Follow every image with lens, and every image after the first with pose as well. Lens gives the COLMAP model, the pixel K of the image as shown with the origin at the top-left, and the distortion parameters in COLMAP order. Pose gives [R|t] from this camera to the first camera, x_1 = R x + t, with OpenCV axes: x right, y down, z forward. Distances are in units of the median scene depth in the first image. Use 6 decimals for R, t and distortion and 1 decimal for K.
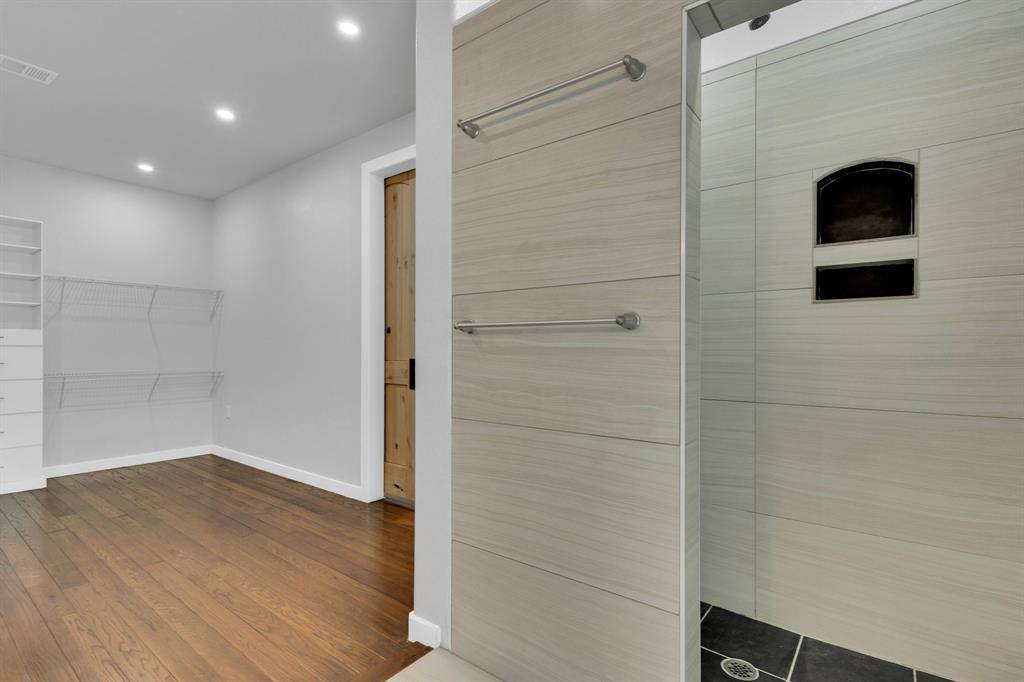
lens RADIAL K [[491.0, 0, 512.2], [0, 491.0, 345.2], [0, 0, 1]] dist [-0.000720, 0.000404]
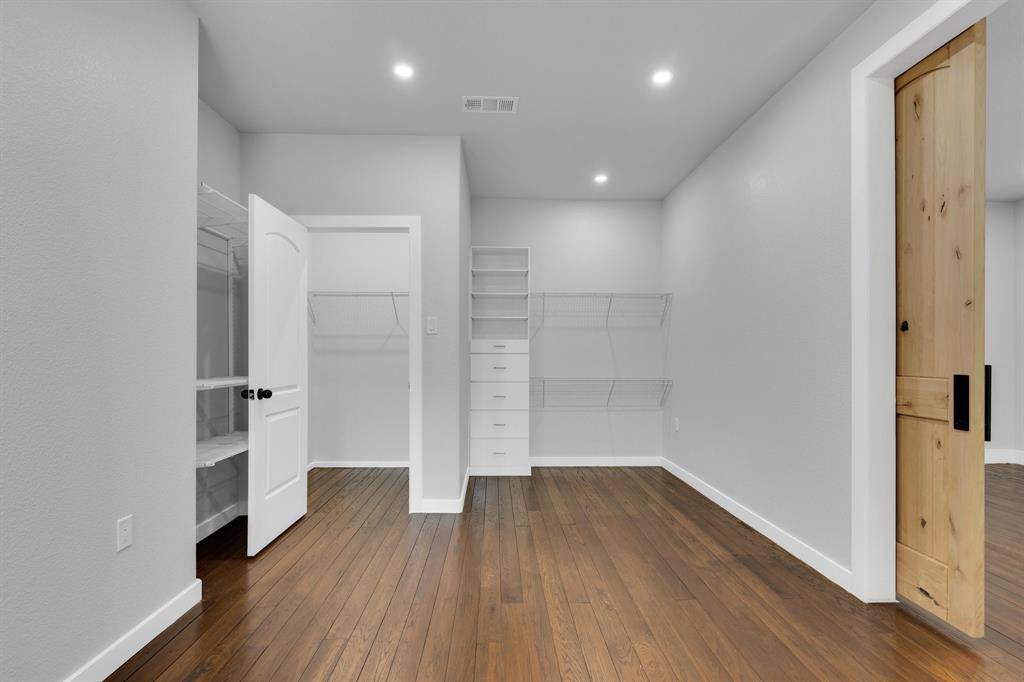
lens RADIAL K [[492.5, 0, 507.8], [0, 492.5, 354.0], [0, 0, 1]] dist [0.004545, -0.000741]
pose [[0.632447, -0.001432, -0.774603, -0.089003], [0.005975, 0.999978, 0.003029, -0.000854], [0.774581, -0.006544, 0.632441, 0.236593]]
